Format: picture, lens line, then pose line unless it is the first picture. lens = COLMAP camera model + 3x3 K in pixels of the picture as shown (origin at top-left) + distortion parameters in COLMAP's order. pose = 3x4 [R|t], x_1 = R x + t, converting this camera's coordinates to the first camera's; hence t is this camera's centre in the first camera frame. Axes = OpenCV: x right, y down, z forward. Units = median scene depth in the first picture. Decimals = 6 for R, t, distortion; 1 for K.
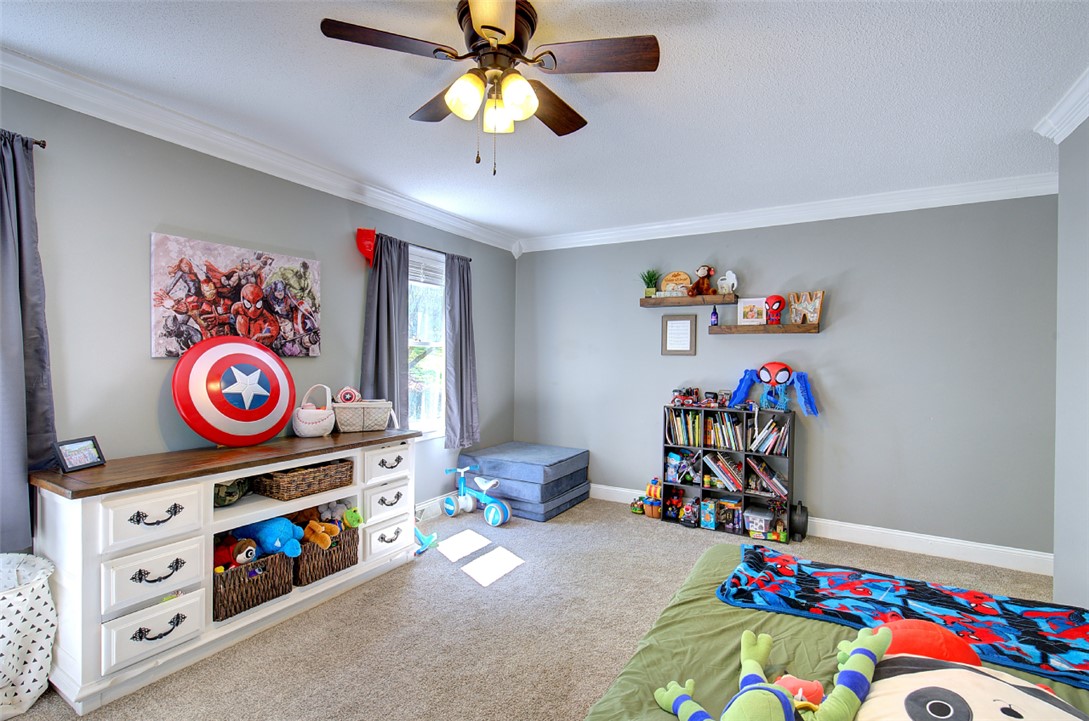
lens RADIAL K [[500.7, 0, 541.8], [0, 500.7, 360.6], [0, 0, 1]] dist [-0.005154, 0.000321]
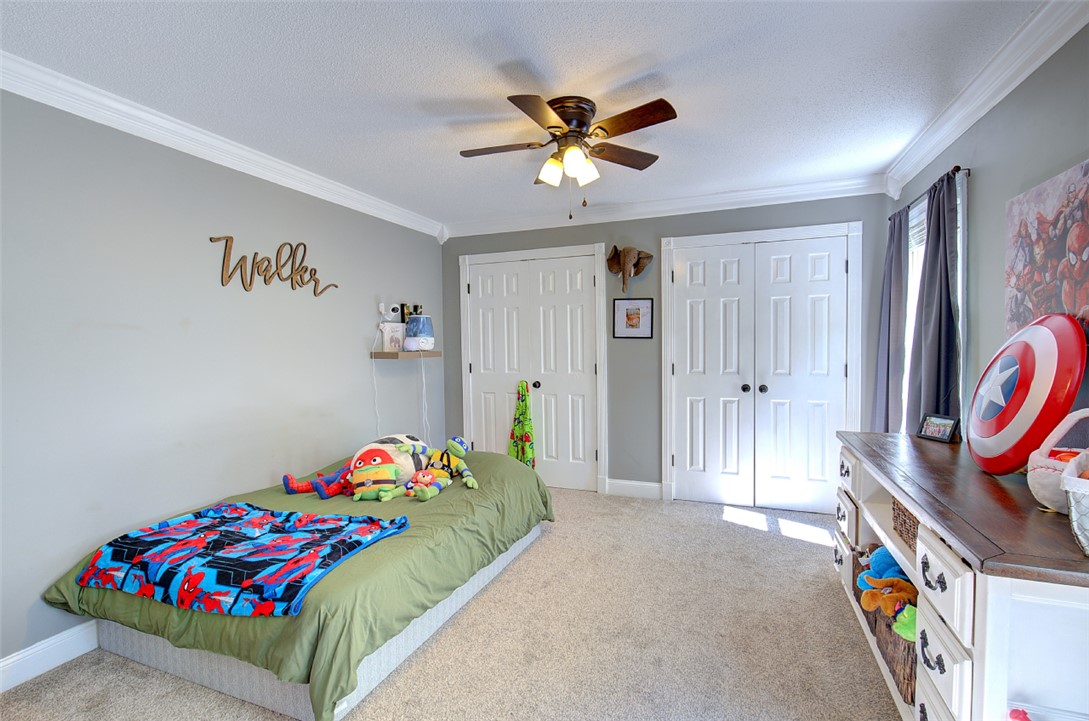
lens RADIAL K [[500.7, 0, 541.8], [0, 500.7, 360.6], [0, 0, 1]] dist [-0.005154, 0.000321]
pose [[-0.984716, 0.006199, -0.174058, 0.134527], [-0.001184, 0.999105, 0.042280, -0.013487], [0.174165, 0.041840, -0.983827, 1.359945]]
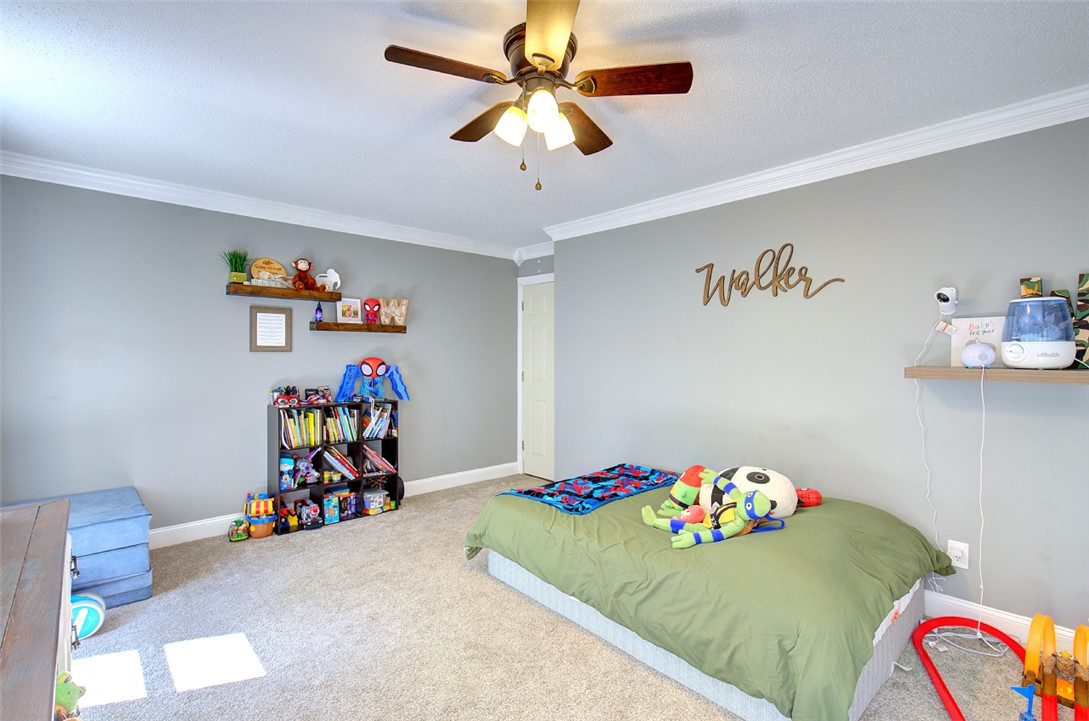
lens RADIAL K [[500.7, 0, 541.8], [0, 500.7, 360.6], [0, 0, 1]] dist [-0.005154, 0.000321]
pose [[0.280642, -0.023213, 0.959532, -0.644545], [0.008865, 0.999728, 0.021593, -0.013547], [-0.959772, 0.002447, 0.280771, 0.388250]]
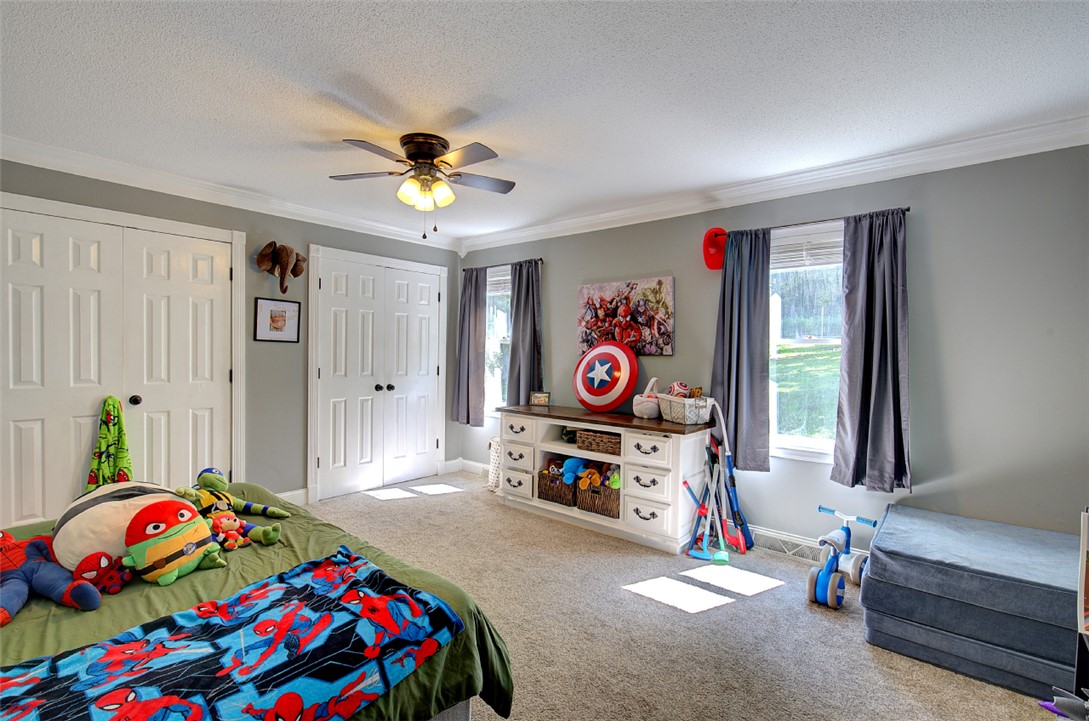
lens RADIAL K [[499.2, 0, 551.5], [0, 499.2, 361.3], [0, 0, 1]] dist [-0.001922, 0.000085]
pose [[-0.153002, 0.005857, -0.988208, 0.820014], [-0.026257, 0.999605, 0.009990, 0.002173], [0.987877, 0.027475, -0.152788, 0.939070]]
